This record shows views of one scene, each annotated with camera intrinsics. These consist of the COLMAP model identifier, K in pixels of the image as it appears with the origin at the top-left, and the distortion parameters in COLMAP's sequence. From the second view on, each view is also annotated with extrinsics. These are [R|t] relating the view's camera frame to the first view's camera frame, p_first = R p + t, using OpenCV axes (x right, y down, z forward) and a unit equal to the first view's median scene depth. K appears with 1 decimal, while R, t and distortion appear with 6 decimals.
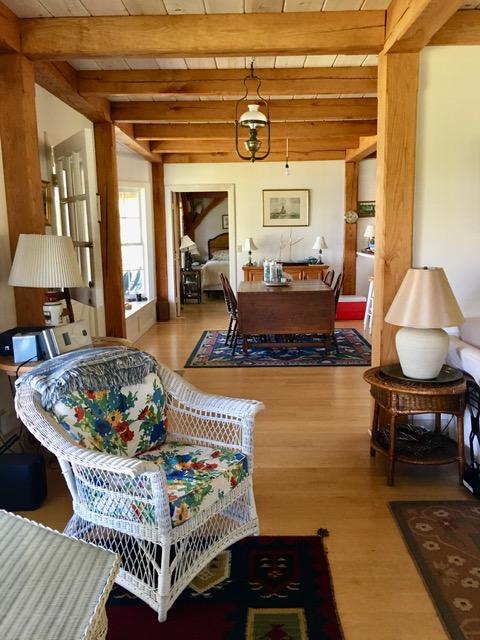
lens RADIAL K [[548.3, 0, 240.0], [0, 548.3, 320.0], [0, 0, 1]] dist [0.092427, -0.175412]
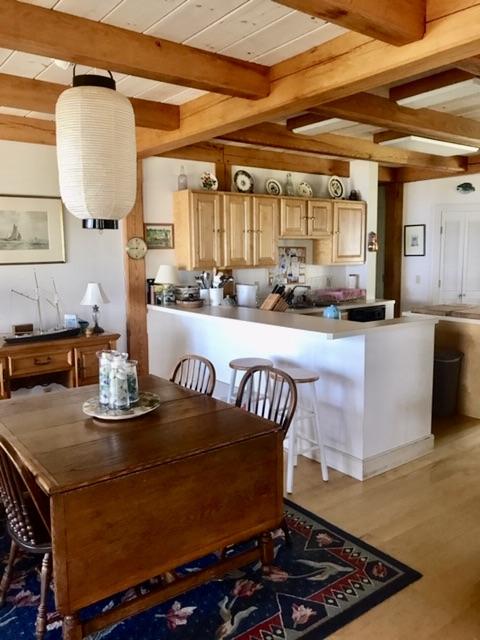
lens RADIAL K [[519.8, 0, 240.0], [0, 519.8, 320.0], [0, 0, 1]] dist [0.032421, 0.001303]
pose [[0.792663, -0.073152, 0.605256, -0.059509], [0.088093, 0.996100, 0.005020, -0.100928], [-0.603262, 0.049340, 0.796015, 0.478970]]
